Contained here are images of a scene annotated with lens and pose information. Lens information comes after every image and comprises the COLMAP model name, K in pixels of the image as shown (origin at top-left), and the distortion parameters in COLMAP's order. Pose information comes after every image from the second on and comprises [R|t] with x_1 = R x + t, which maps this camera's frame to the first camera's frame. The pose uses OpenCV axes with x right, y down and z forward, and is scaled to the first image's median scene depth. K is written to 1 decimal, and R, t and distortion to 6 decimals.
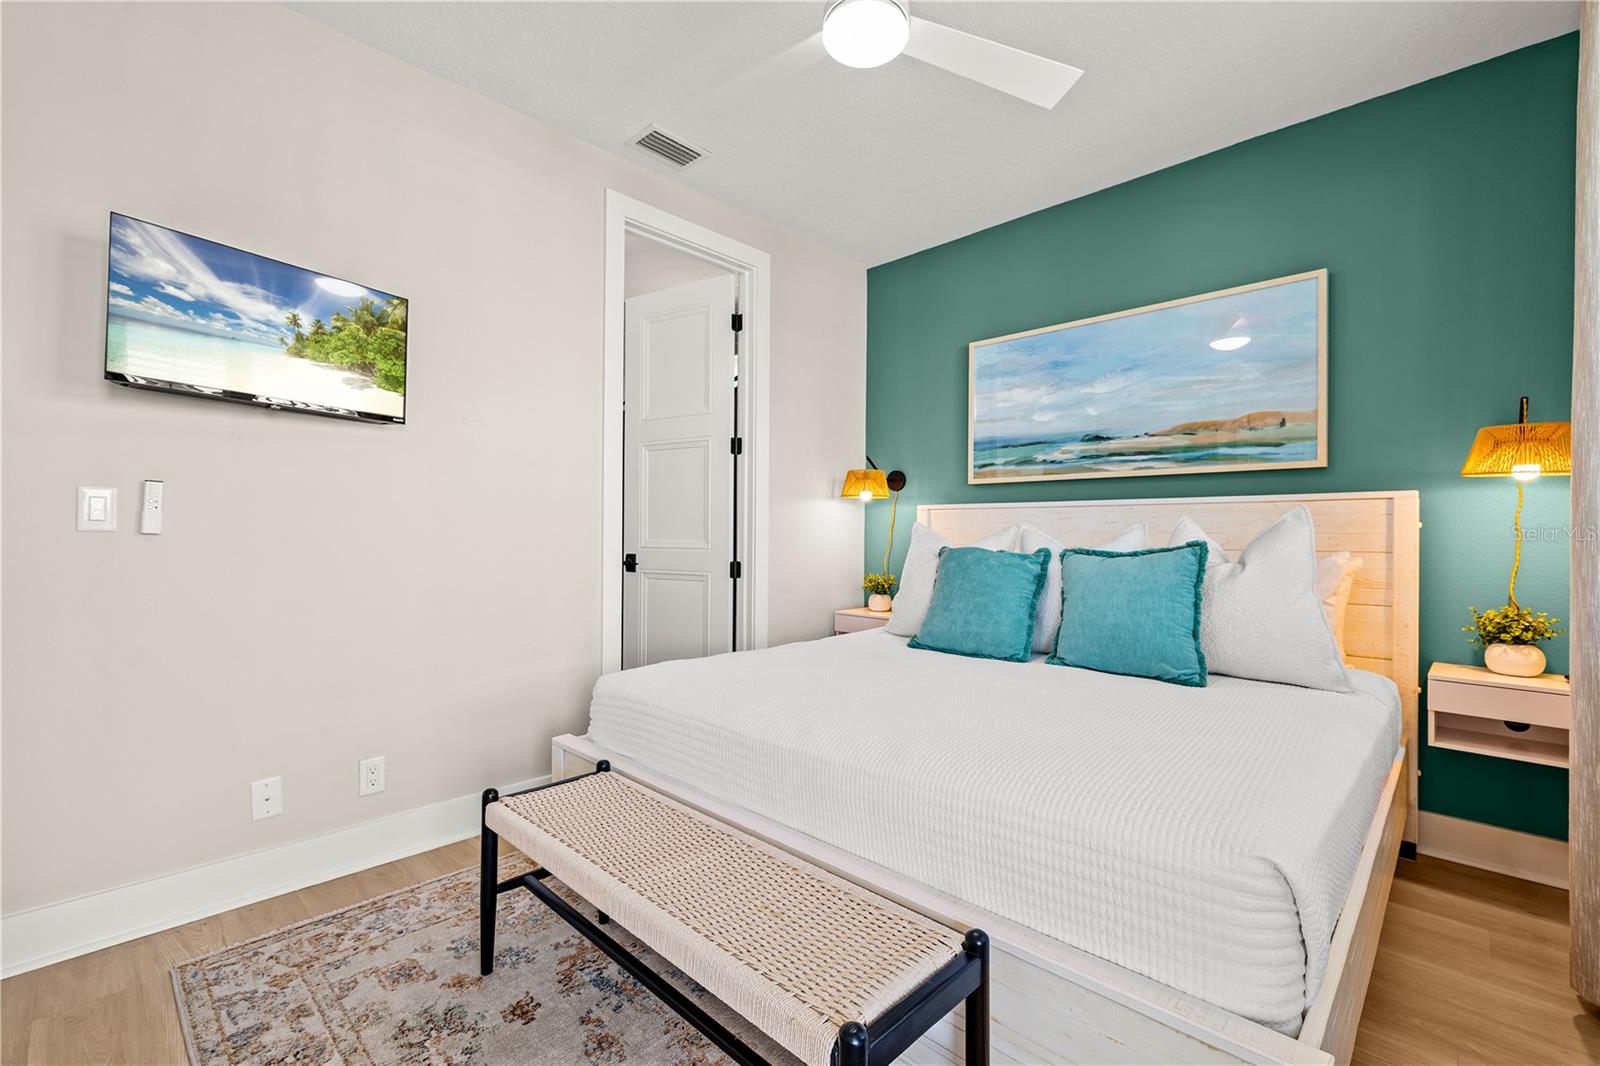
lens RADIAL K [[681.8, 0, 799.8], [0, 681.8, 532.4], [0, 0, 1]] dist [0.000962, 0.000658]
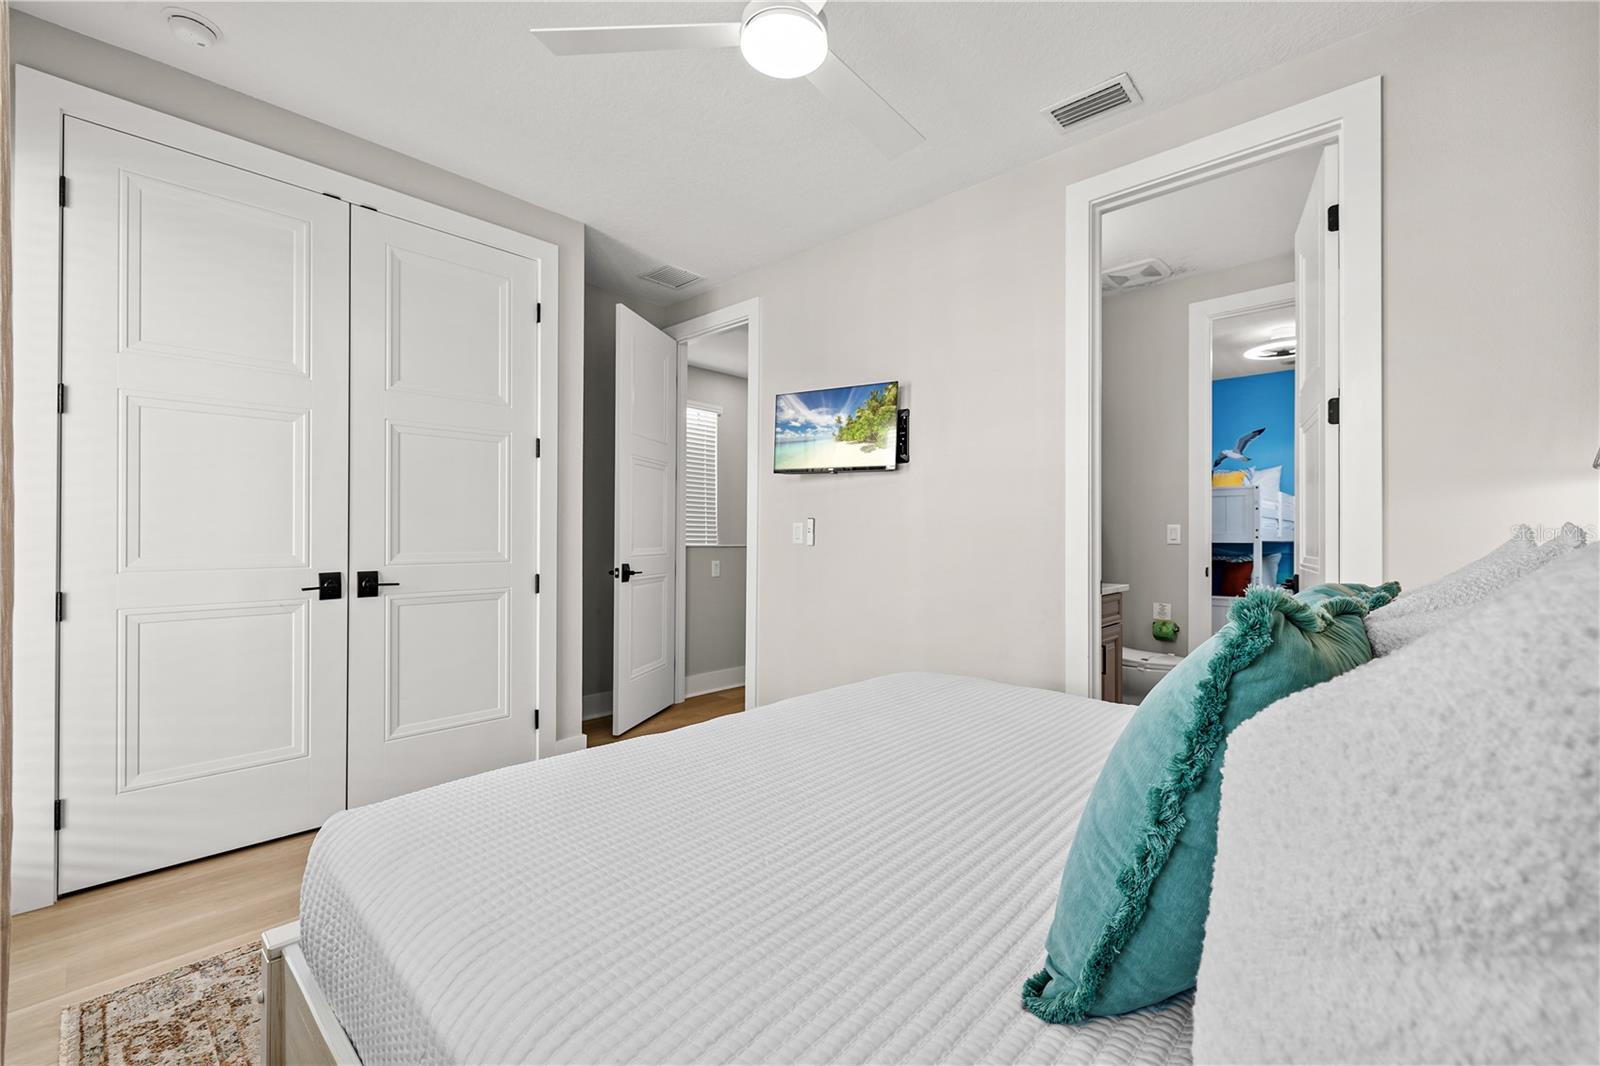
lens RADIAL K [[681.8, 0, 799.0], [0, 681.8, 531.0], [0, 0, 1]] dist [0.000962, 0.000658]
pose [[0.017896, -0.004004, -0.999832, 0.980065], [0.004215, 0.999983, -0.003929, -0.030684], [0.999831, -0.004144, 0.017912, 0.900965]]
